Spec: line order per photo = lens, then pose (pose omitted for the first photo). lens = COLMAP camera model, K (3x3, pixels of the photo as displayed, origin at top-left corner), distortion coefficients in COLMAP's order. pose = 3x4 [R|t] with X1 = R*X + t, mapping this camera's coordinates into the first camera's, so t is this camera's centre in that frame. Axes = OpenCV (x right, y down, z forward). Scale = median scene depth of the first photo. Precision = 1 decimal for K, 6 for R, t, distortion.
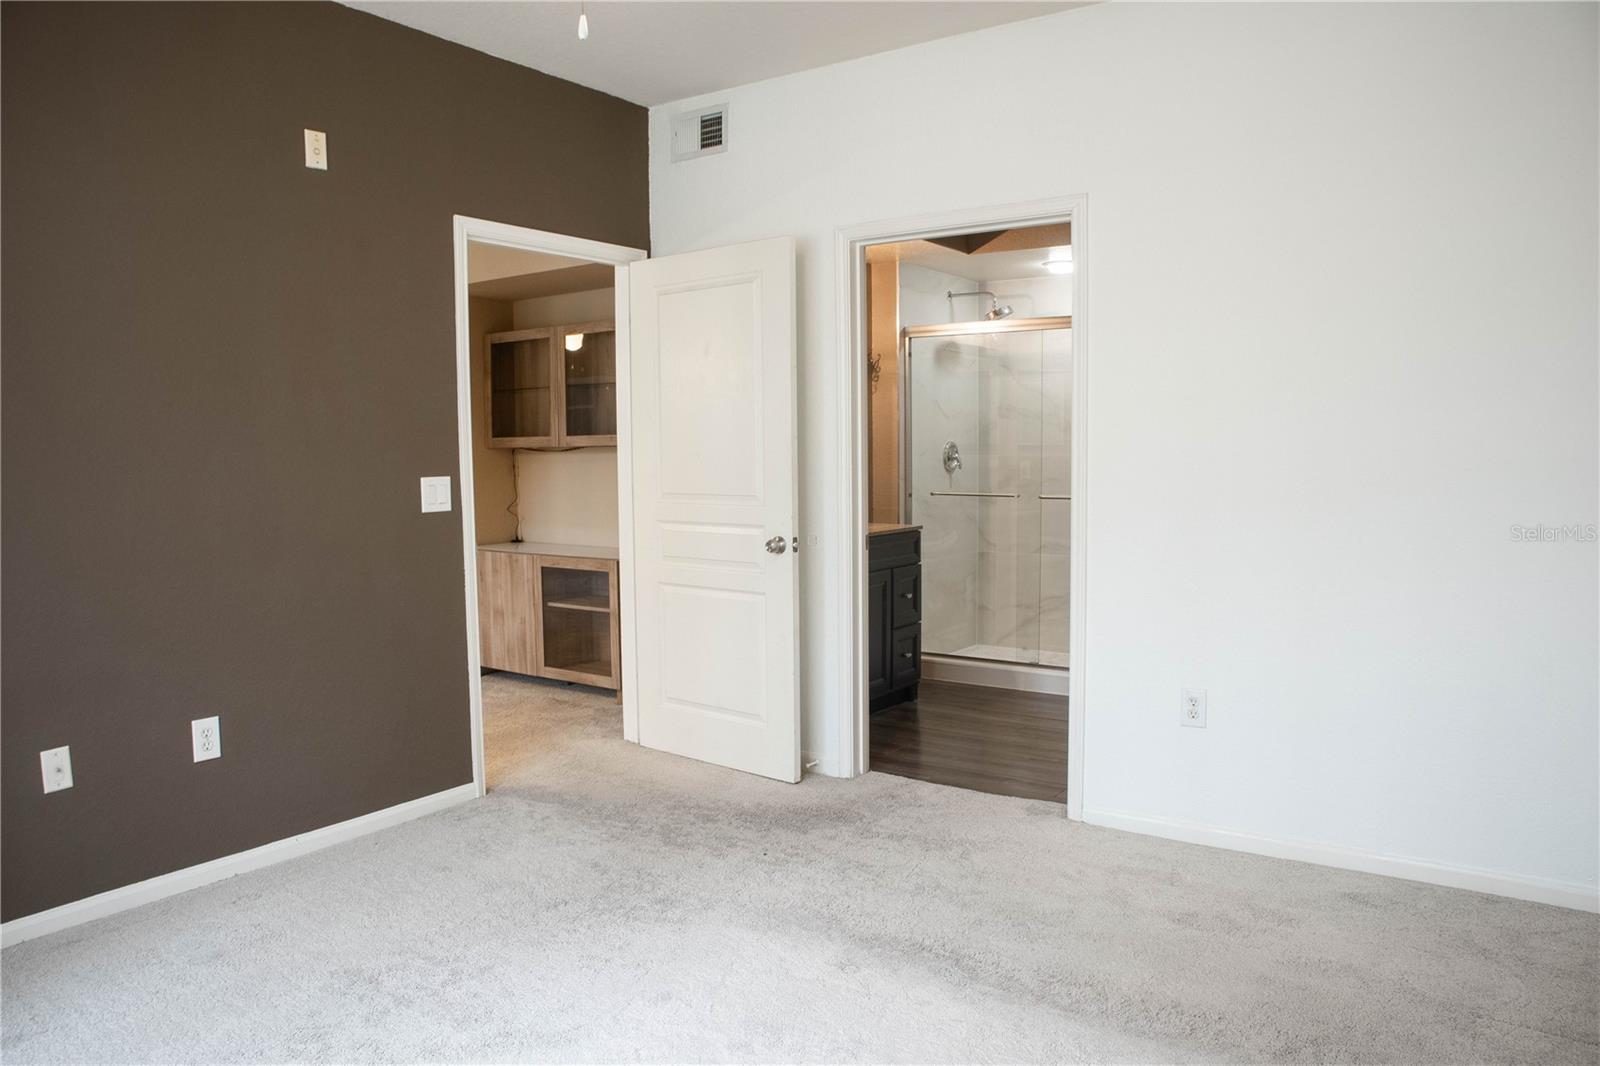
lens RADIAL K [[1107.7, 0, 800.0], [0, 1107.7, 533.0], [0, 0, 1]] dist [-0.126233, 0.000505]
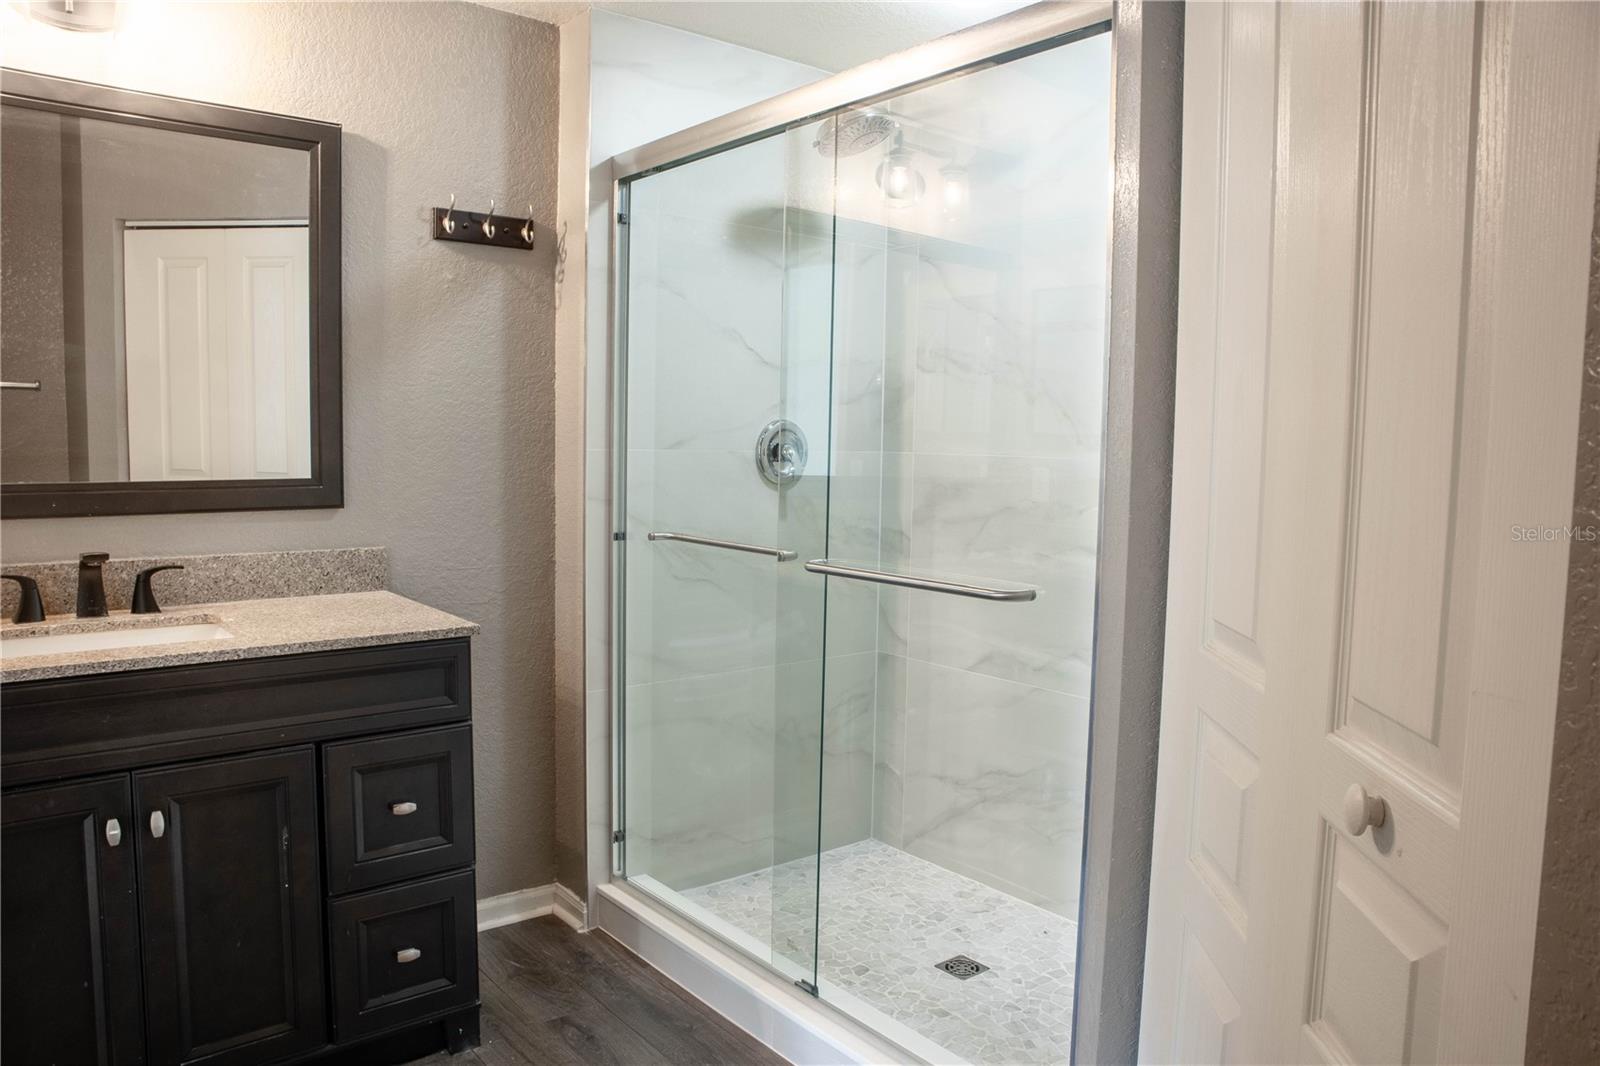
lens RADIAL K [[1107.7, 0, 800.0], [0, 1107.7, 533.0], [0, 0, 1]] dist [-0.126233, 0.000505]
pose [[0.961329, 0.049379, -0.270940, 0.271531], [-0.047851, 0.998779, 0.012248, -0.041612], [0.271214, 0.001190, 0.962518, 0.554678]]
